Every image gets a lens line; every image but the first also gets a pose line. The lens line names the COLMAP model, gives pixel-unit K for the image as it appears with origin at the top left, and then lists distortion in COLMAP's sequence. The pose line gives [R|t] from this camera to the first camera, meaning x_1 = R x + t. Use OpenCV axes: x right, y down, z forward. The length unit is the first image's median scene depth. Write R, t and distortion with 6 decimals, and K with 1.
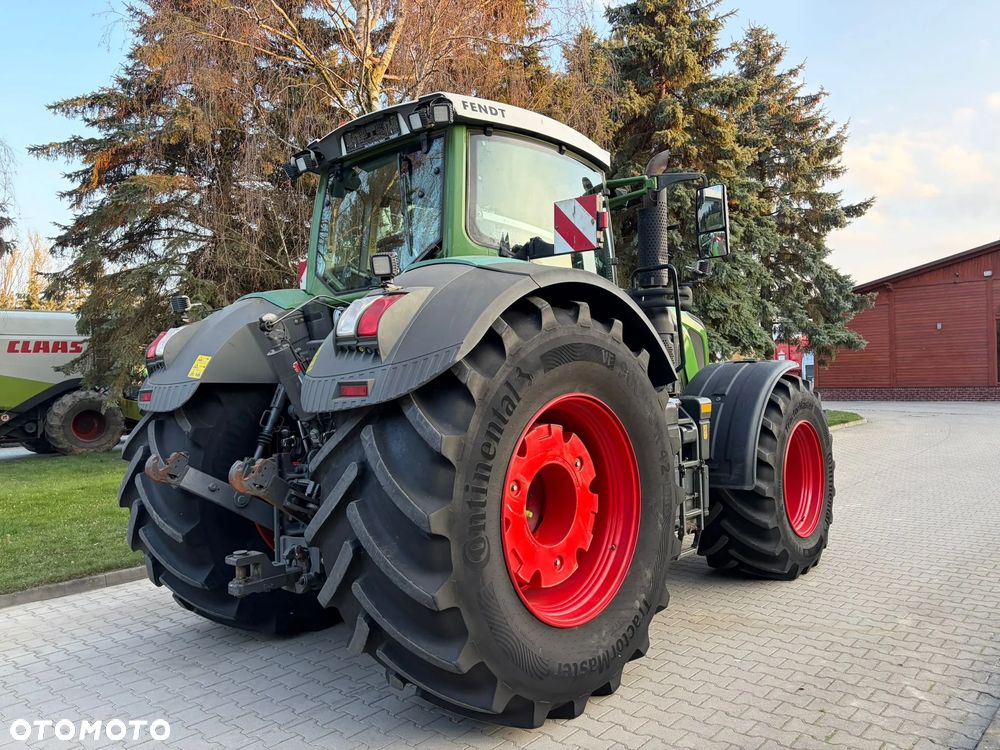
lens RADIAL K [[746.6, 0, 497.7], [0, 746.6, 375.5], [0, 0, 1]] dist [0.061421, -0.054434]
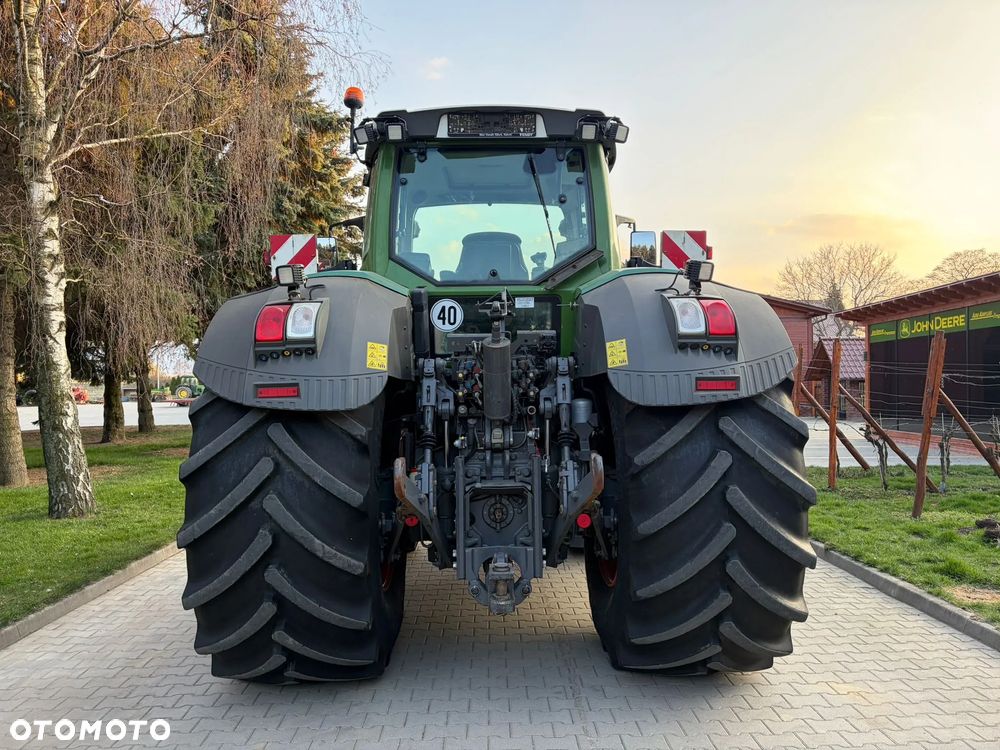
lens RADIAL K [[746.6, 0, 497.7], [0, 746.6, 375.5], [0, 0, 1]] dist [0.061421, -0.054434]
pose [[0.719252, 0.033815, 0.693926, -0.886038], [-0.016042, 0.999357, -0.032071, 0.034784], [-0.694564, 0.011935, 0.719332, 0.327551]]
